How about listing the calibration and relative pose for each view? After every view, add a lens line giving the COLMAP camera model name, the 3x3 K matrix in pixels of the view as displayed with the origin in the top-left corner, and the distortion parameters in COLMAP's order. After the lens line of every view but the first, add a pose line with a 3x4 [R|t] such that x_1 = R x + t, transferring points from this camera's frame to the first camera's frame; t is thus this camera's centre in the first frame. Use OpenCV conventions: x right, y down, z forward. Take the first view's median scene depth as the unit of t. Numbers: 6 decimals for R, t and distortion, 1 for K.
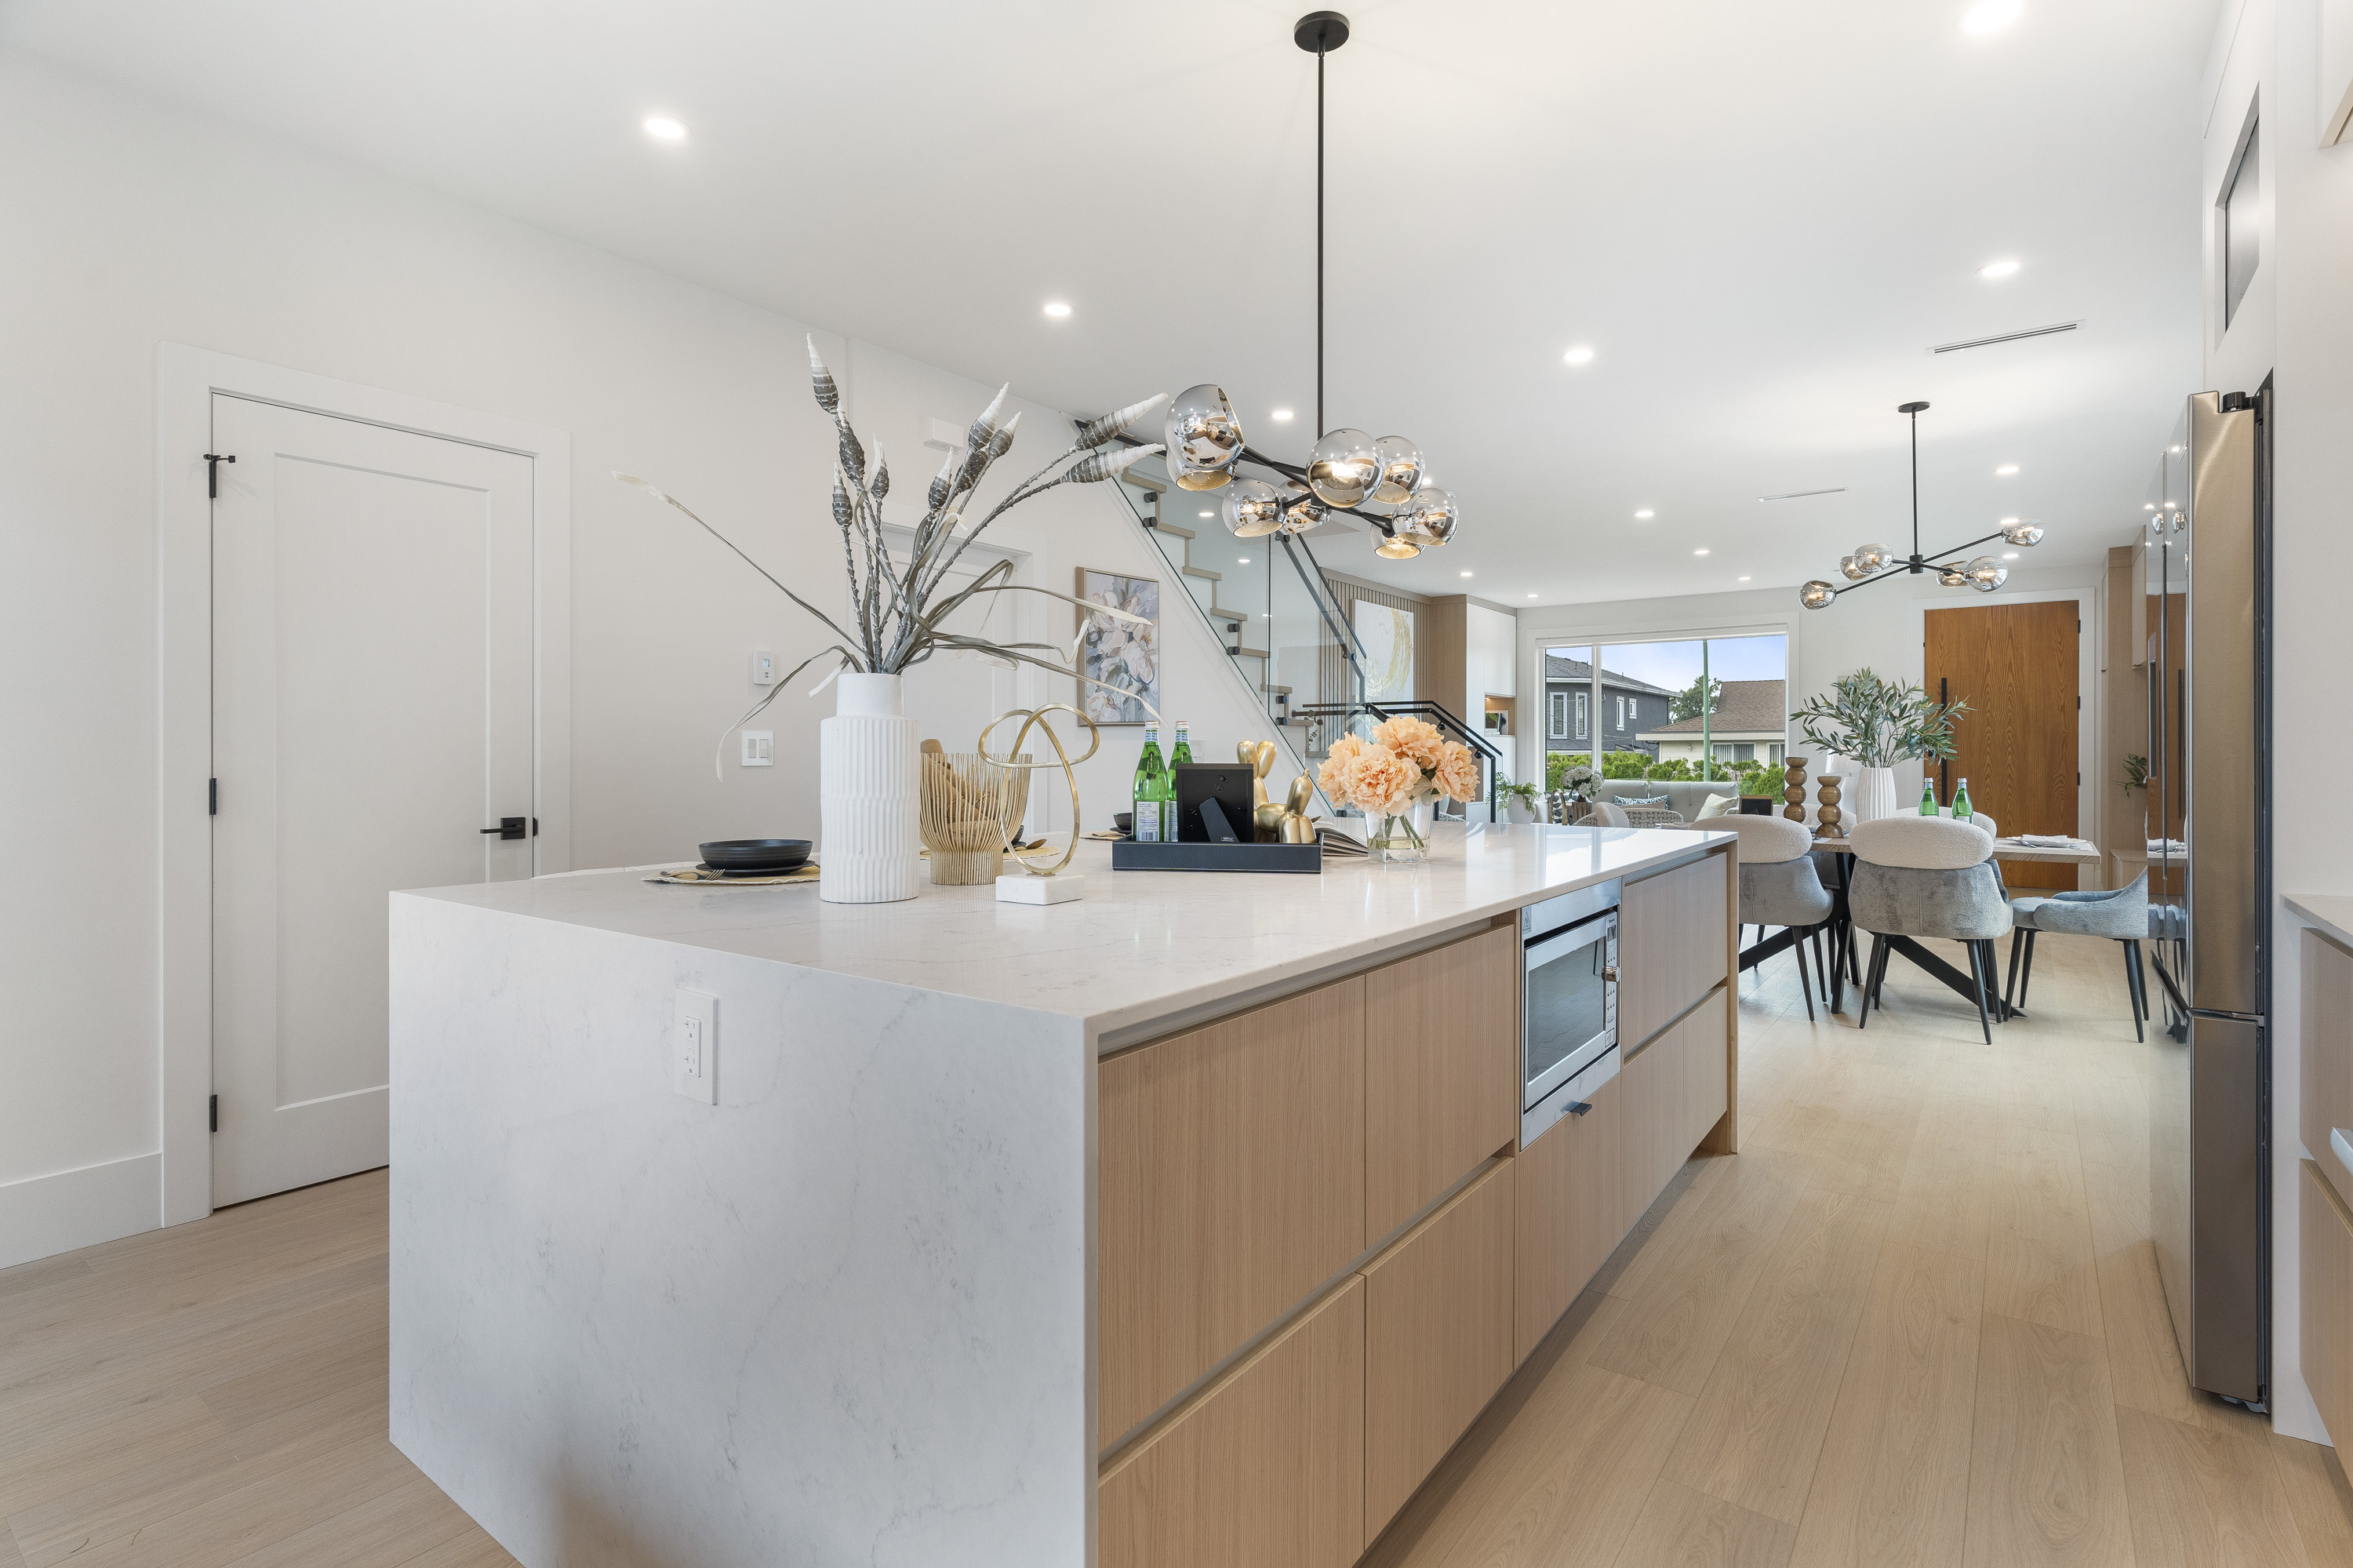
lens RADIAL K [[1135.2, 0, 1164.9], [0, 1135.2, 752.5], [0, 0, 1]] dist [0.005446, 0.000286]
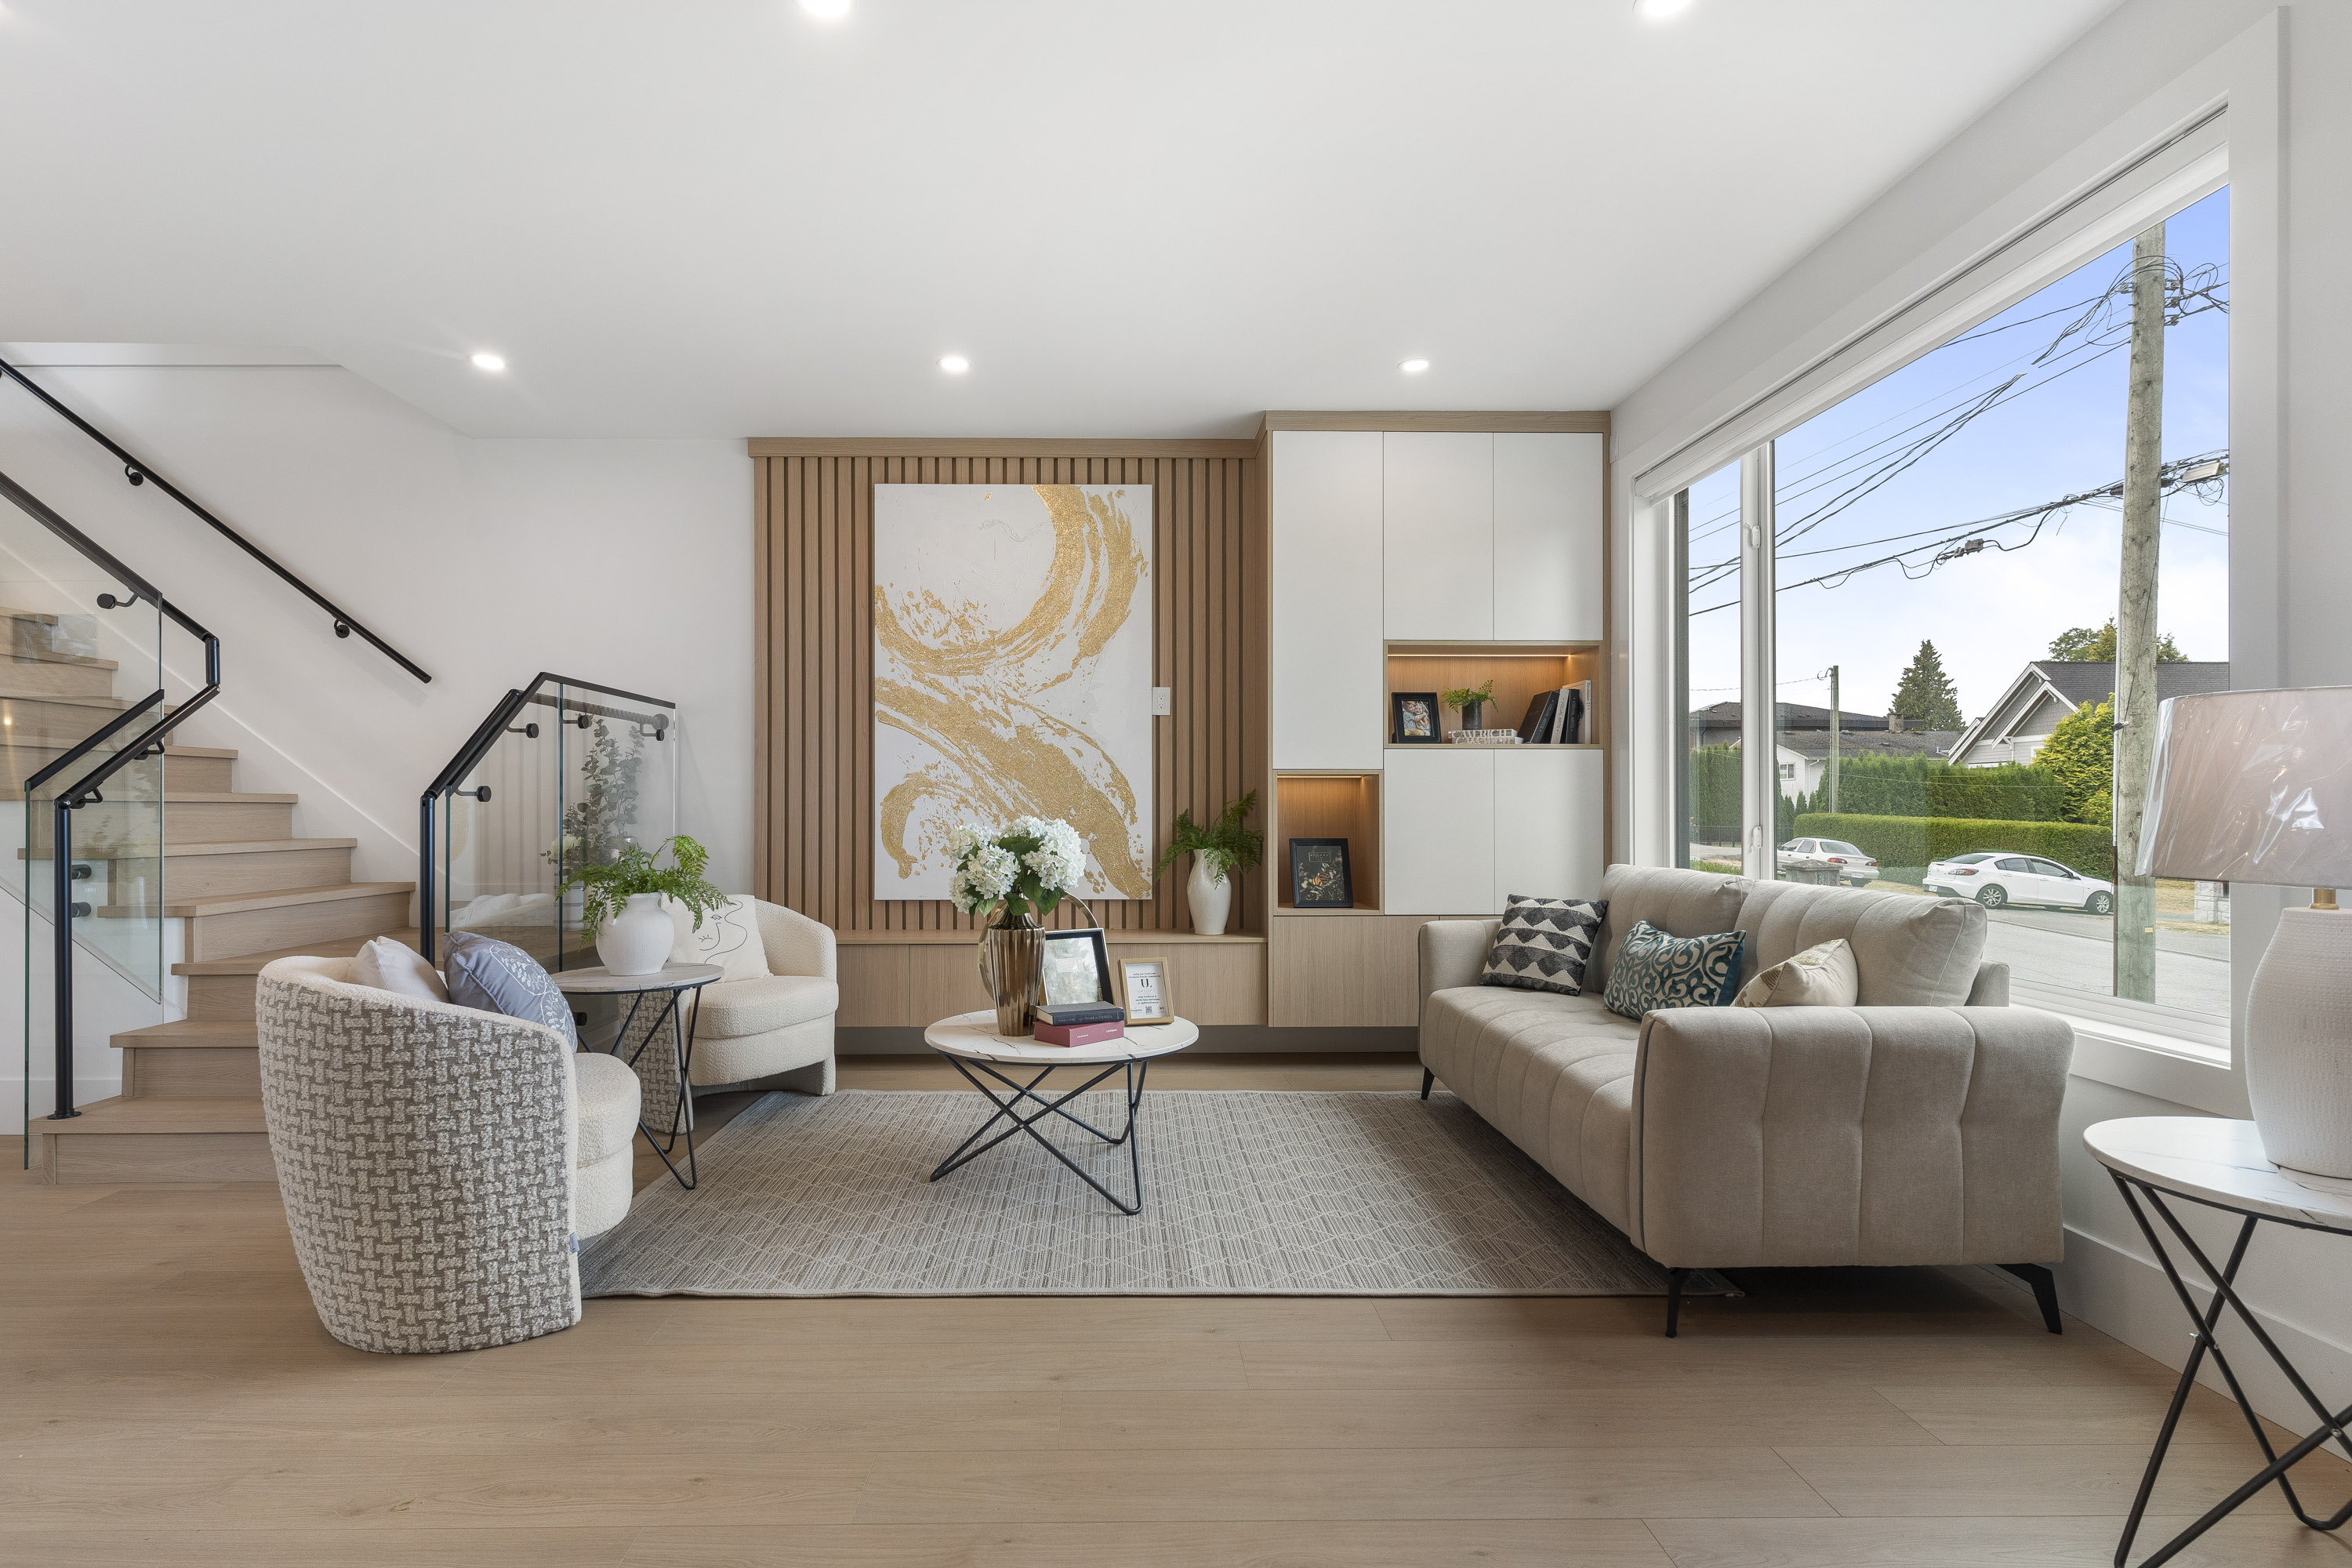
lens RADIAL K [[1134.7, 0, 1151.2], [0, 1134.7, 807.7], [0, 0, 1]] dist [0.005446, 0.000286]
pose [[0.609183, -0.003421, -0.793022, 1.126167], [0.003942, 0.999991, -0.001285, 0.013310], [0.793020, -0.002343, 0.609192, 1.405449]]
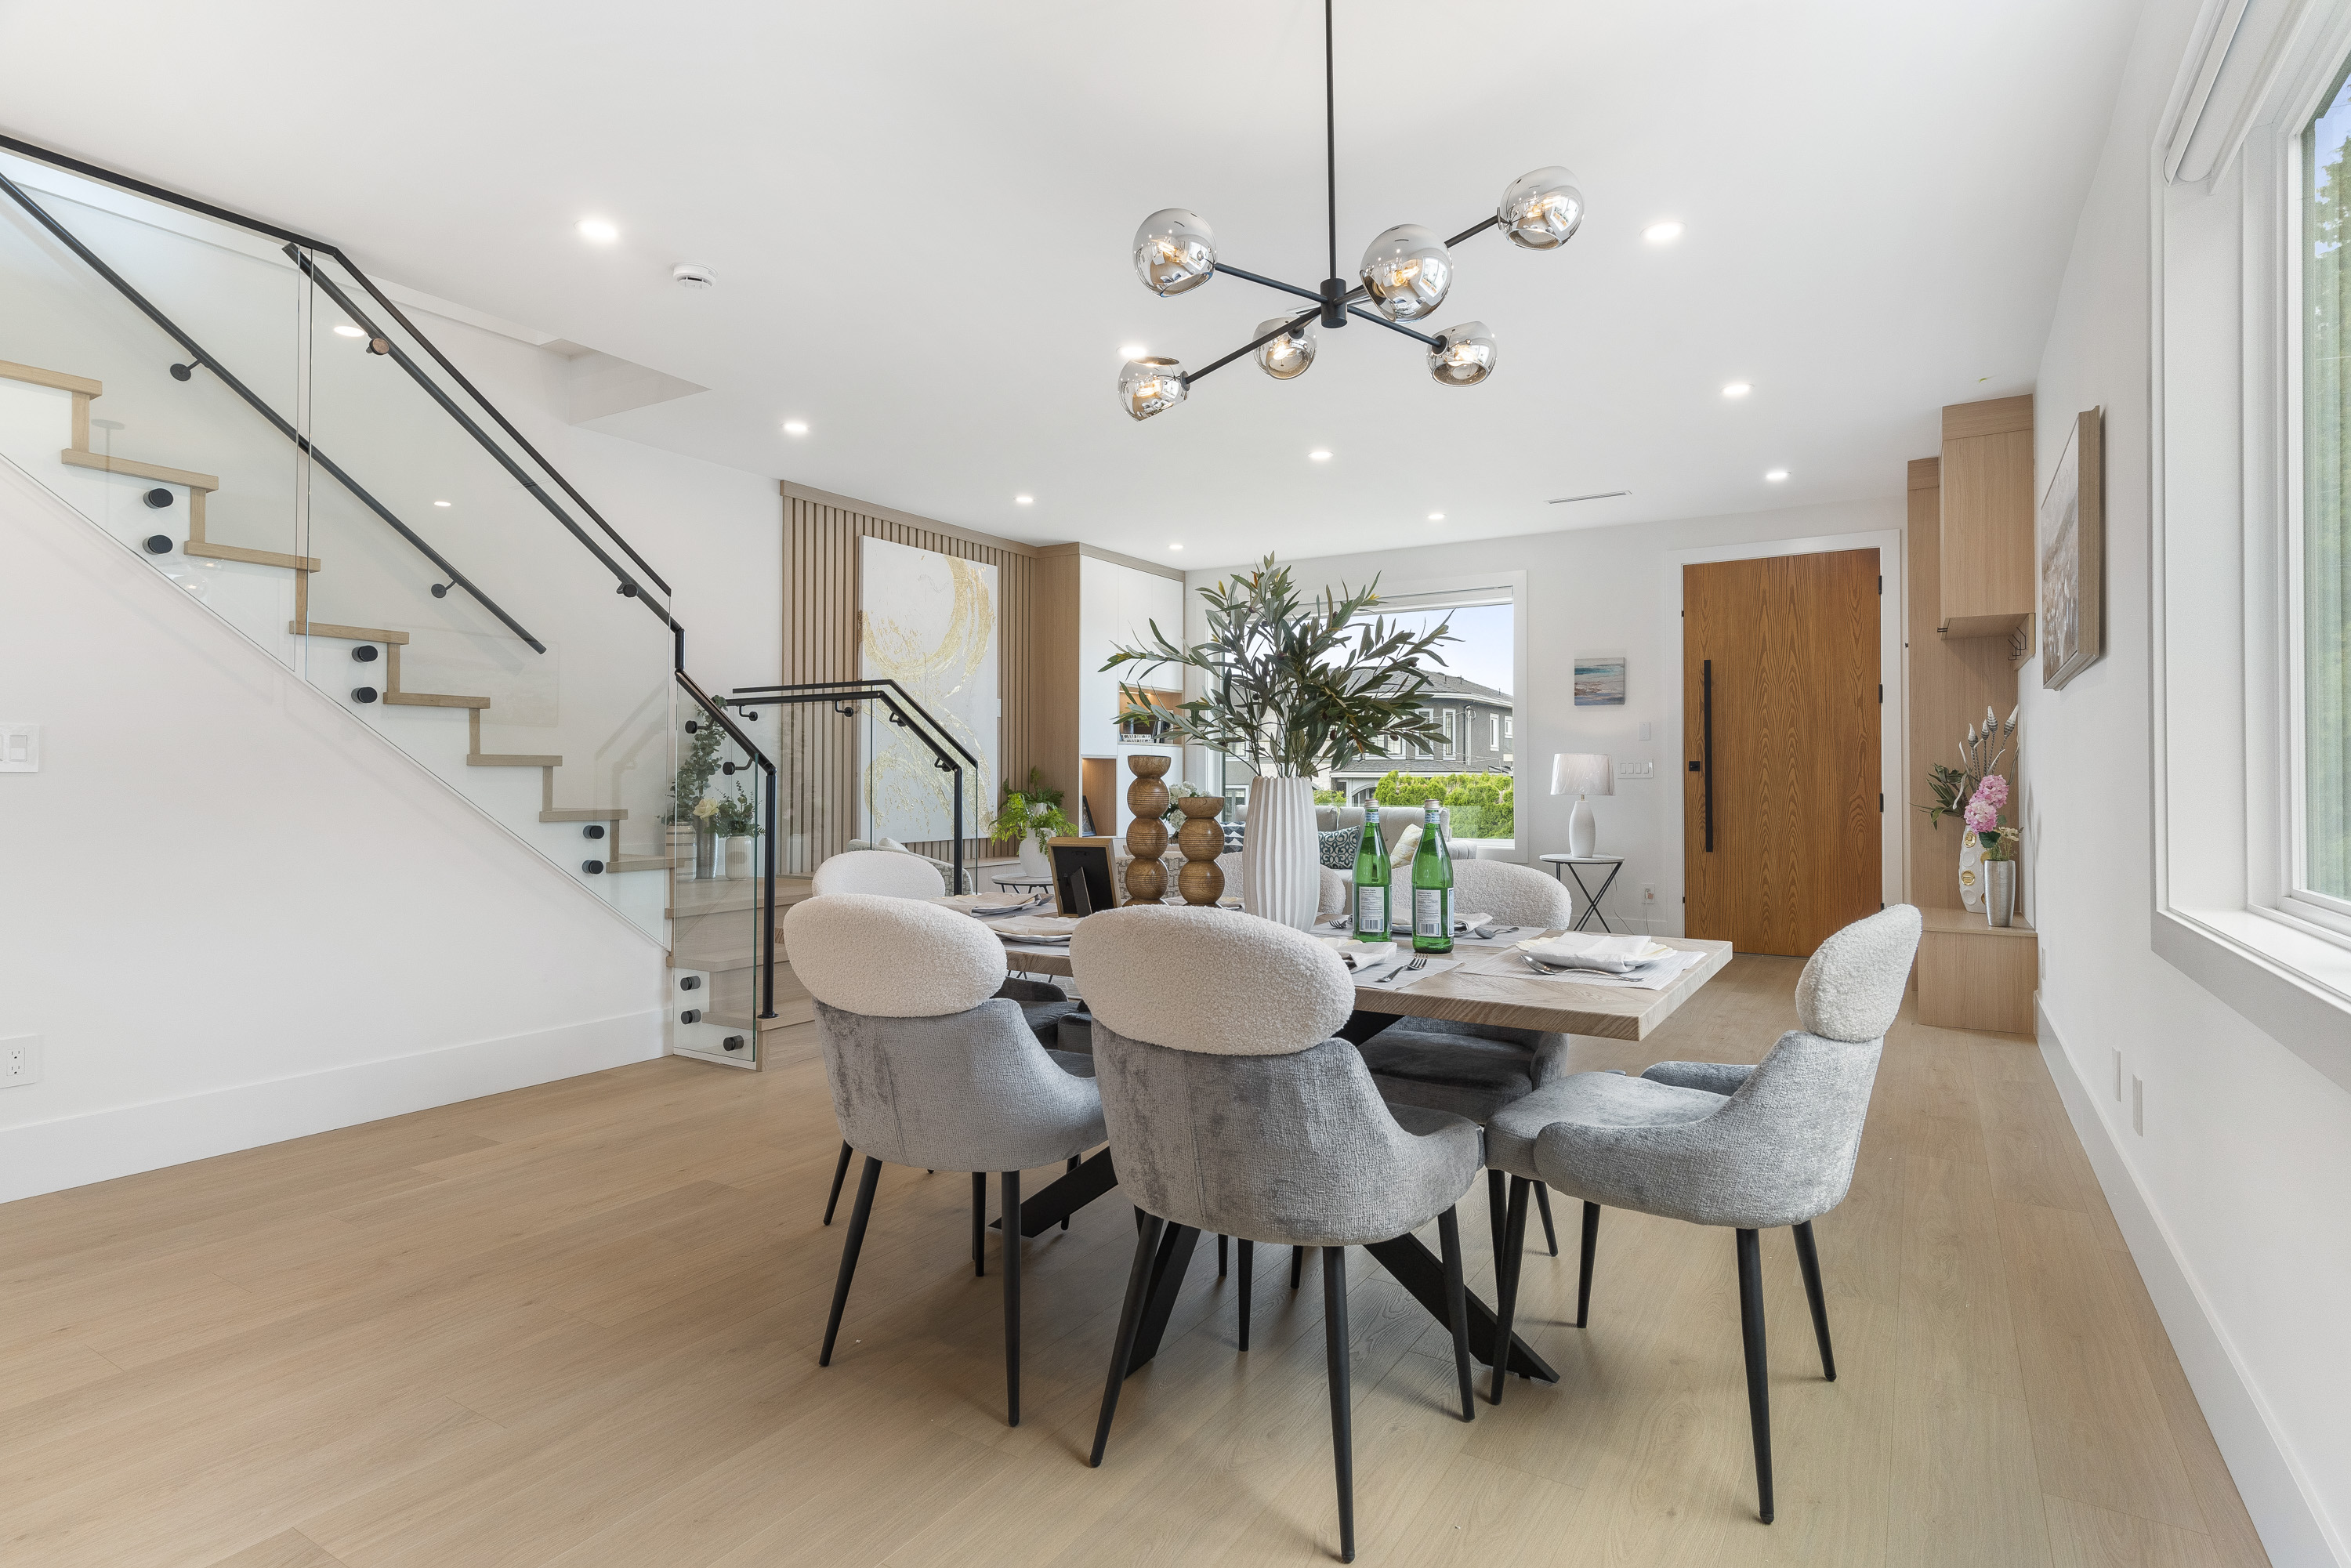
lens RADIAL K [[1197.5, 0, 1167.0], [0, 1197.5, 761.2], [0, 0, 1]] dist [0.006917, 0.001702]
pose [[0.996608, 0.000368, 0.082294, 0.510411], [0.000733, 0.999911, -0.013345, 0.012248], [-0.082291, 0.013360, 0.996519, 0.505831]]
